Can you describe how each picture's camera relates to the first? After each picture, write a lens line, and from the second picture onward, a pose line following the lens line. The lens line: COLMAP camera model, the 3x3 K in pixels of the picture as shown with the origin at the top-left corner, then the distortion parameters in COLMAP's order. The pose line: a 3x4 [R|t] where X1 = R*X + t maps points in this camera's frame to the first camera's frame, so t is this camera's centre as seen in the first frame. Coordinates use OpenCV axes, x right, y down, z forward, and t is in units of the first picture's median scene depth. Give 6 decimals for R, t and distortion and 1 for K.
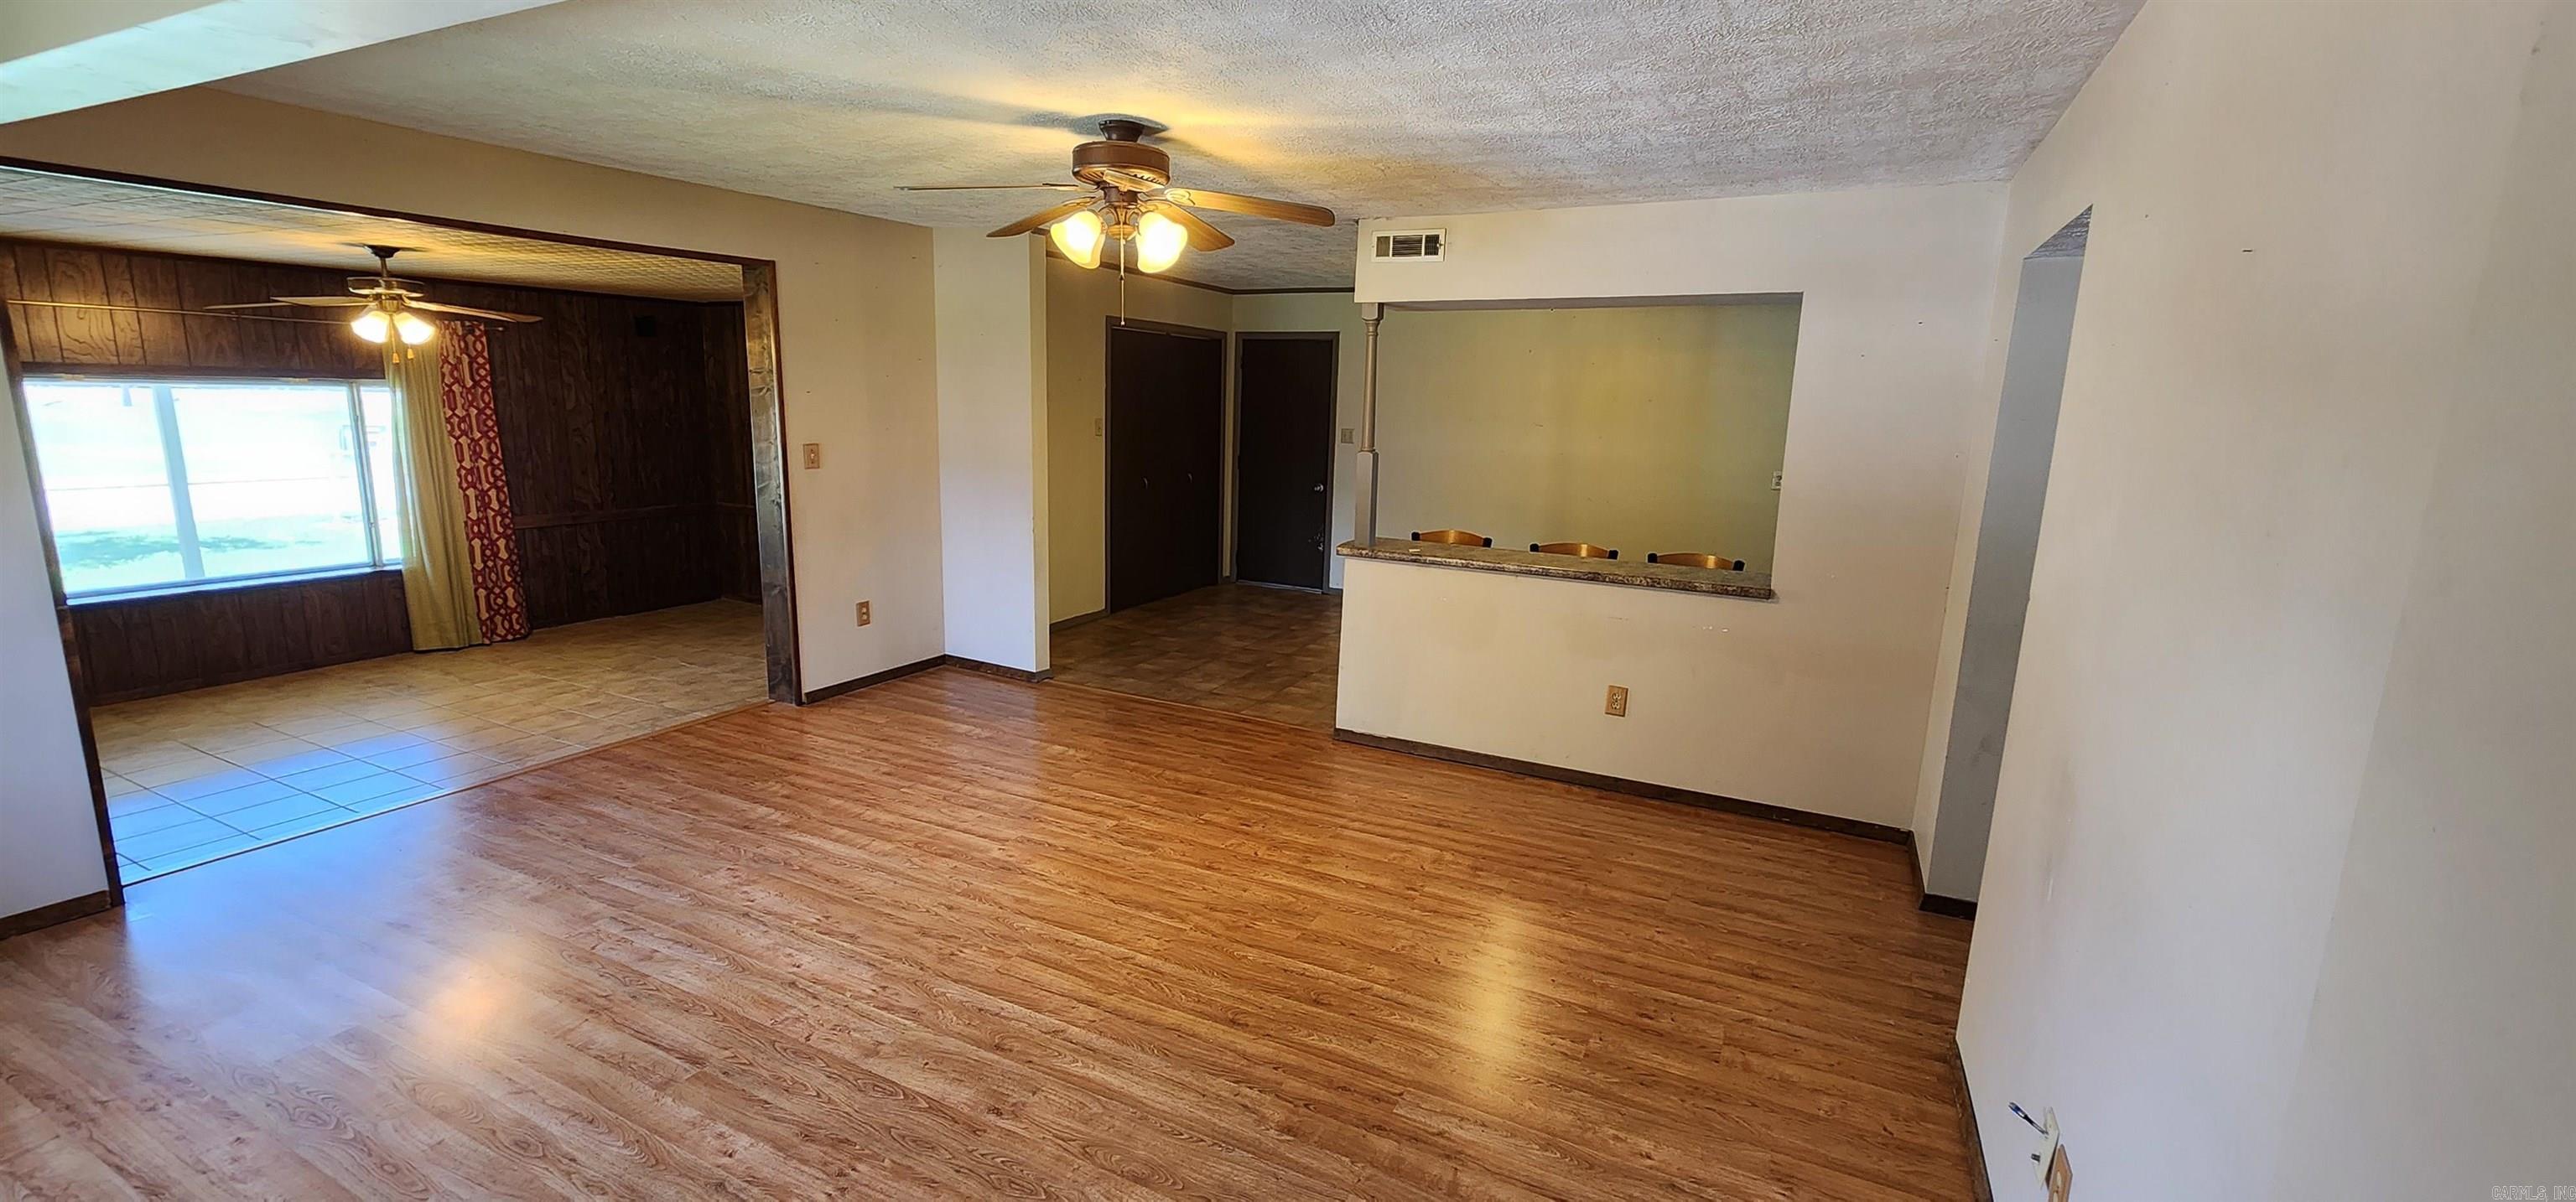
lens RADIAL K [[1048.7, 0, 1288.0], [0, 1048.7, 601.0], [0, 0, 1]] dist [0.000803, -0.000019]
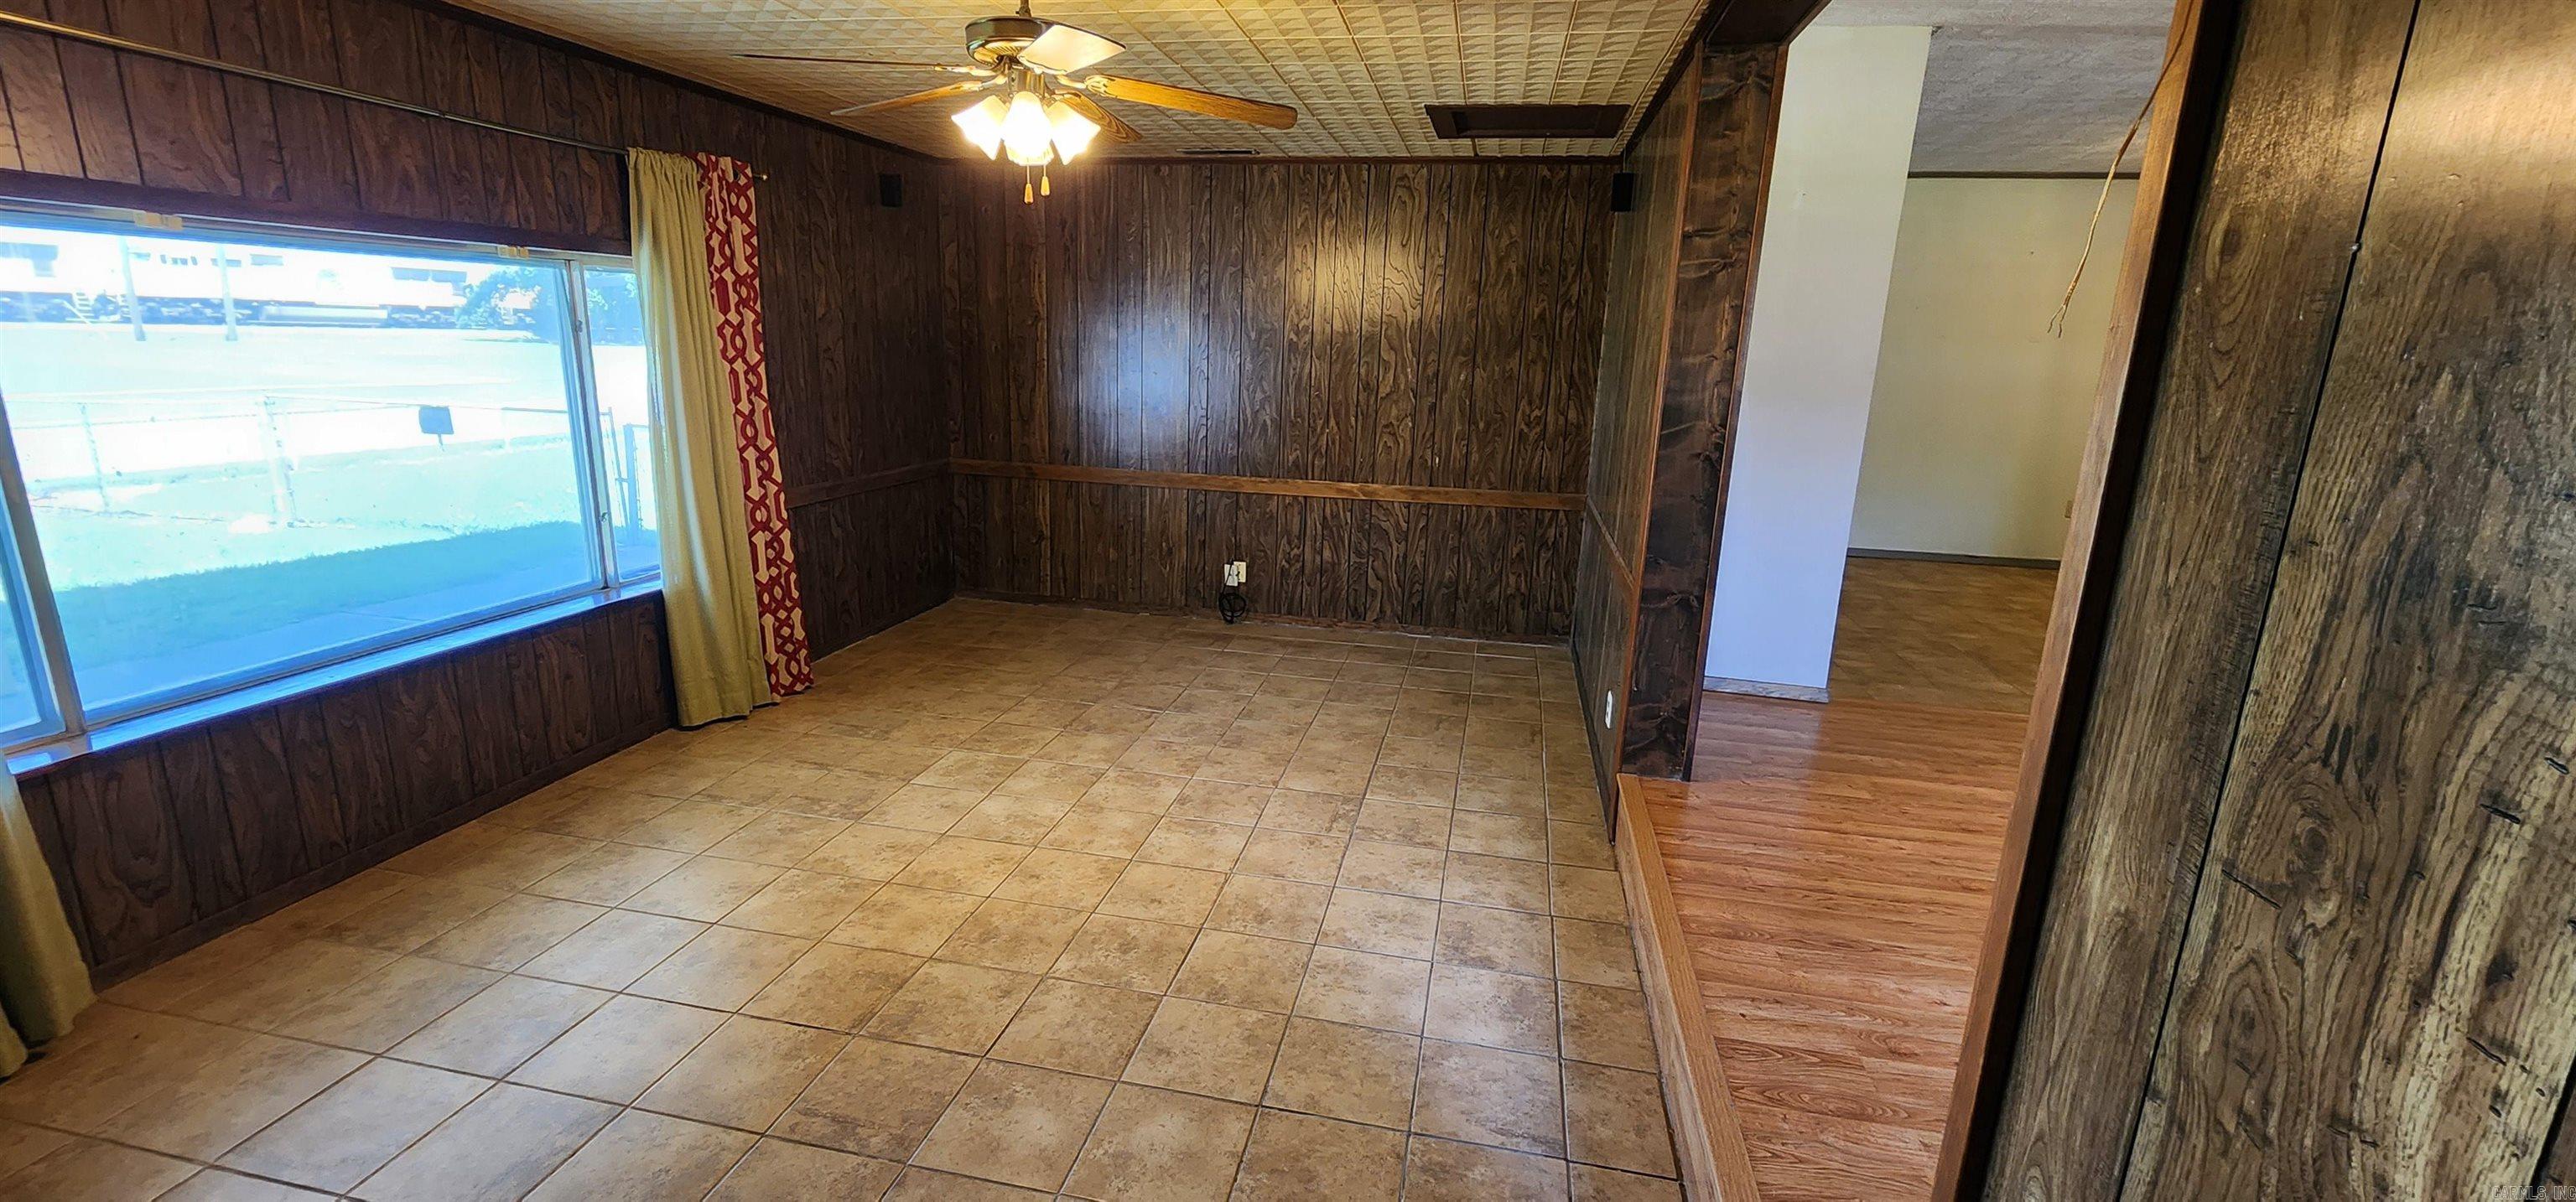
lens RADIAL K [[1050.3, 0, 1288.0], [0, 1050.3, 601.0], [0, 0, 1]] dist [-0.002843, -0.000284]
pose [[0.966375, -0.061976, 0.249555, -0.759675], [0.046889, 0.996720, 0.065959, -0.054258], [-0.252825, -0.052040, 0.966112, 0.408251]]
